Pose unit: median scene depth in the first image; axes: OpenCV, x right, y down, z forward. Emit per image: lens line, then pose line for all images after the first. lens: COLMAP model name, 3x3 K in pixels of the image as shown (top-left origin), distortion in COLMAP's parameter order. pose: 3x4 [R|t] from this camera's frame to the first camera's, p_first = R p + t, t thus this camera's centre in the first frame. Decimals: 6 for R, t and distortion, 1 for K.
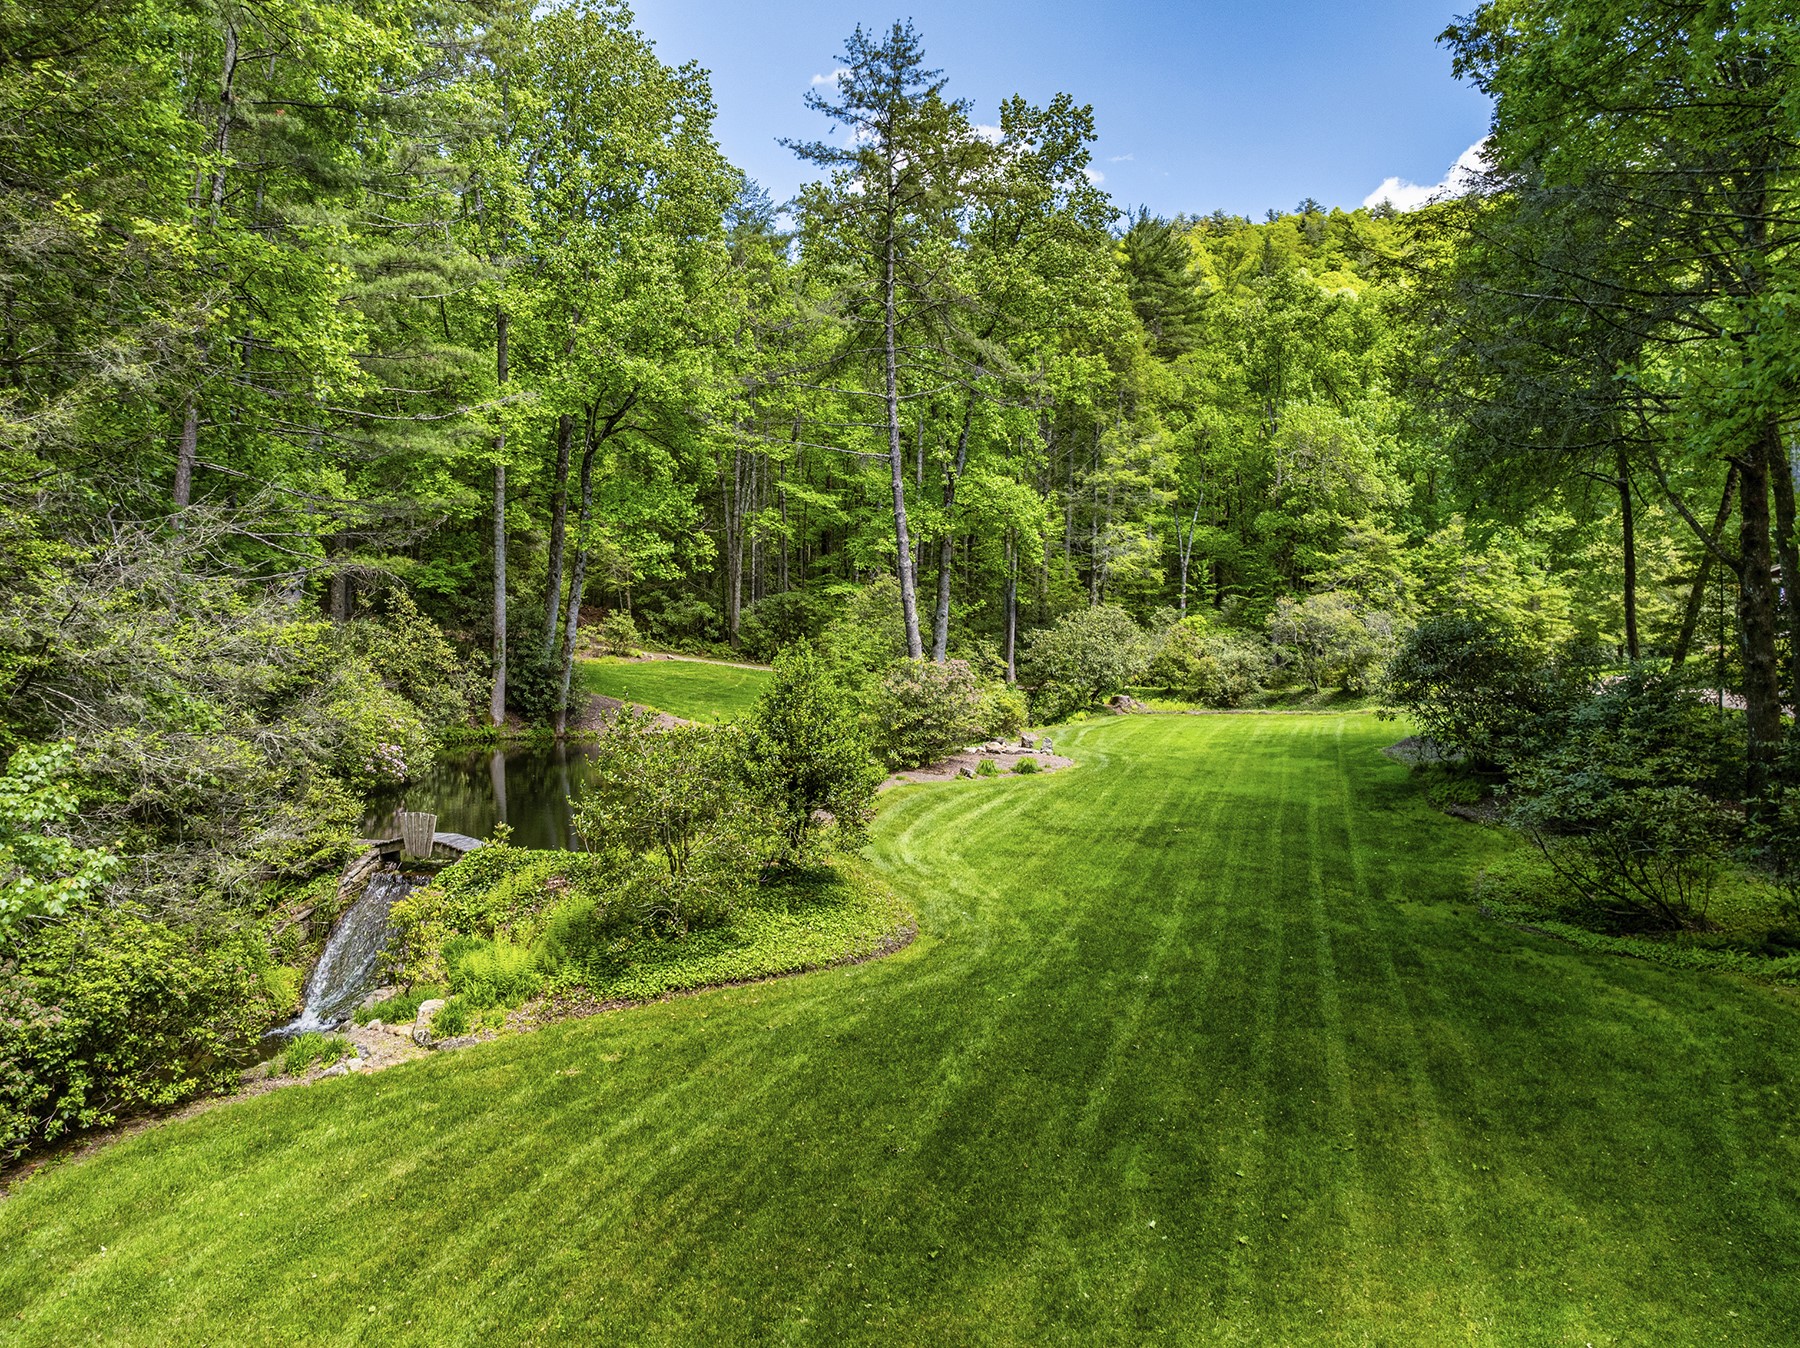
lens RADIAL K [[1273.3, 0, 918.7], [0, 1273.3, 713.6], [0, 0, 1]] dist [-0.041671, 0.012617]
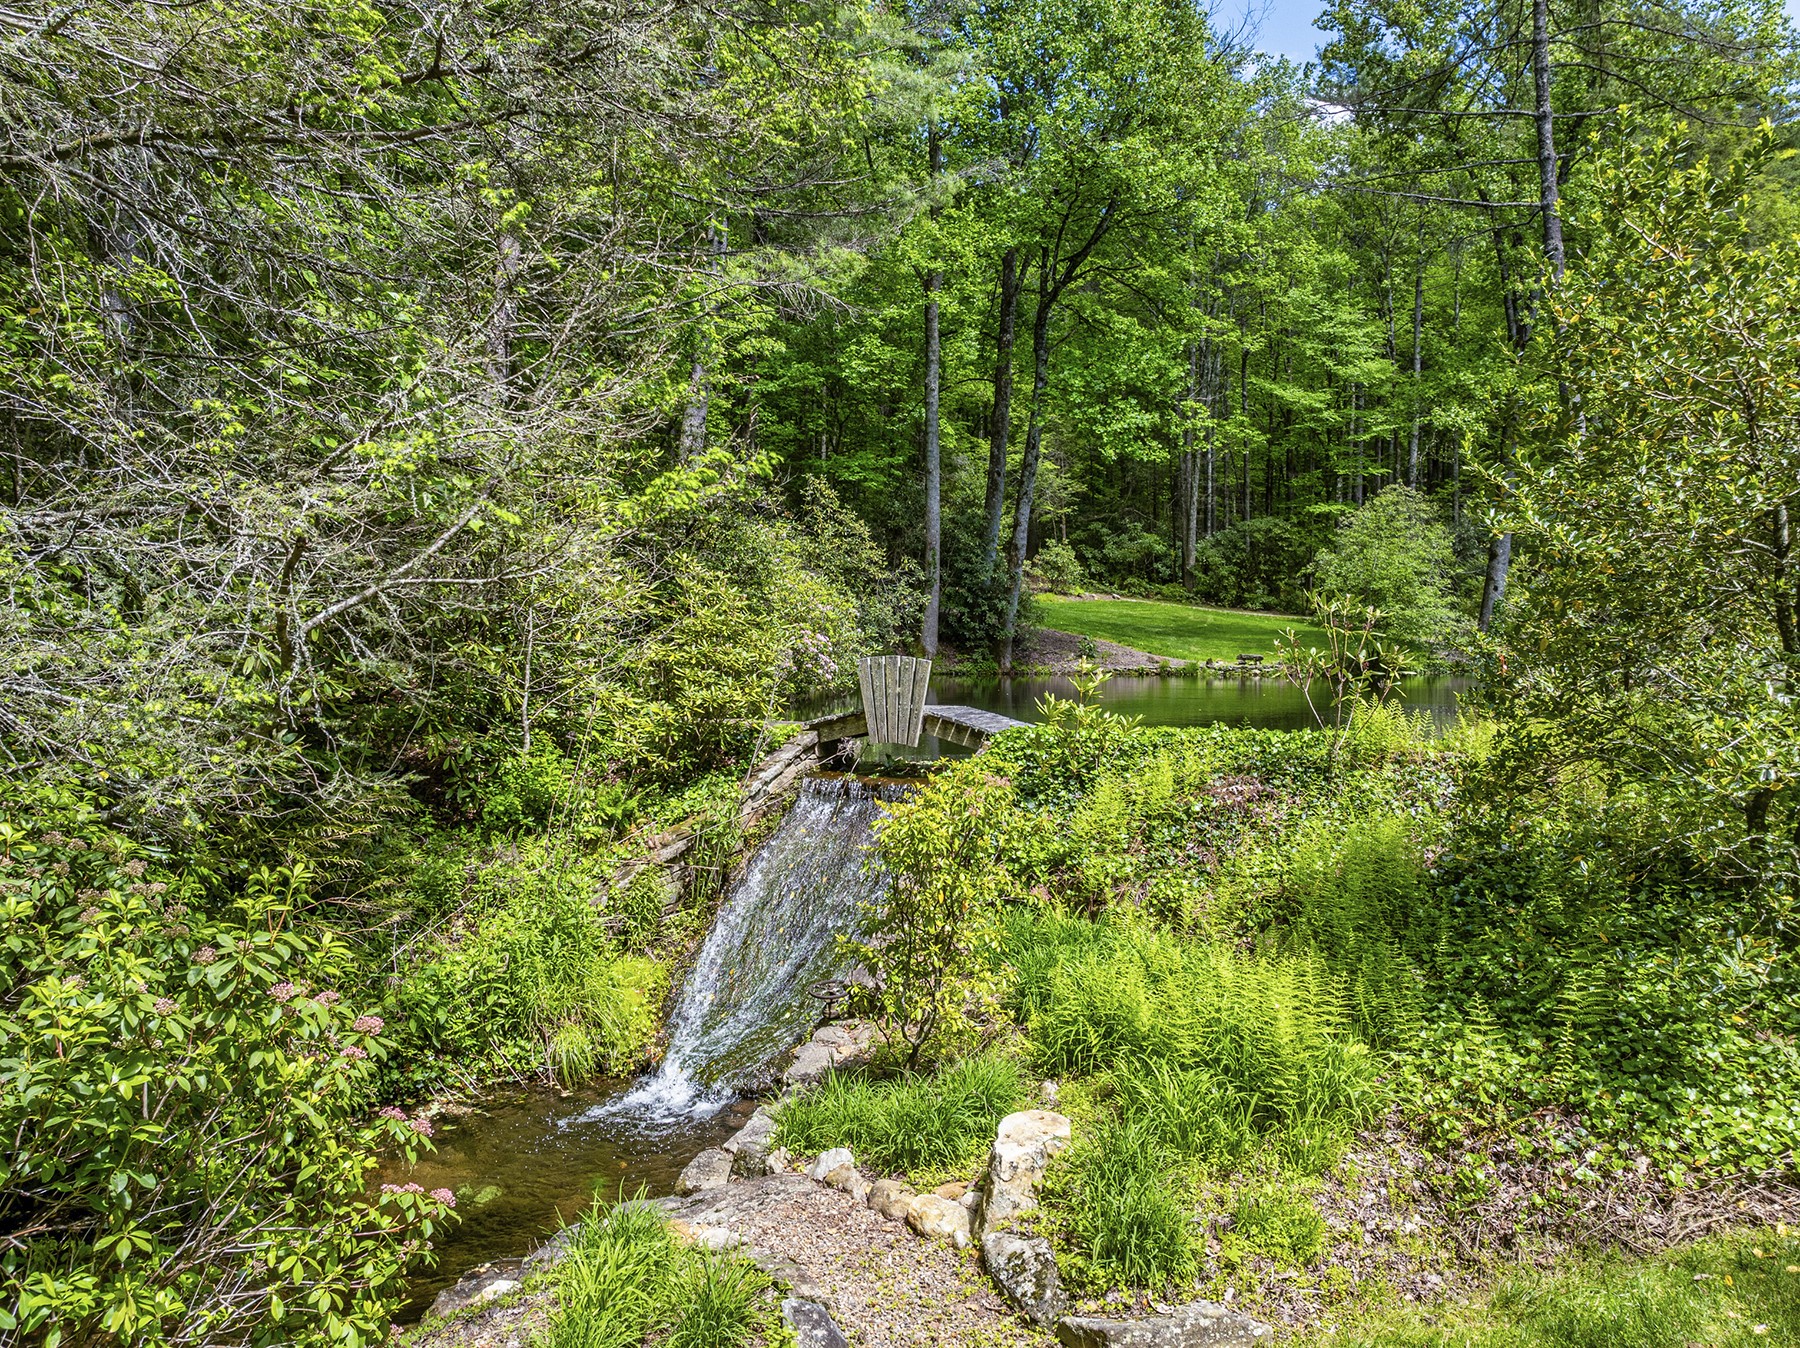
lens RADIAL K [[1273.3, 0, 901.8], [0, 1273.3, 671.9], [0, 0, 1]] dist [-0.041671, 0.012617]
pose [[0.952894, -0.002642, -0.303291, -0.237434], [-0.007297, 0.999473, -0.031631, 0.097818], [0.303214, 0.032354, 0.952373, 0.518643]]
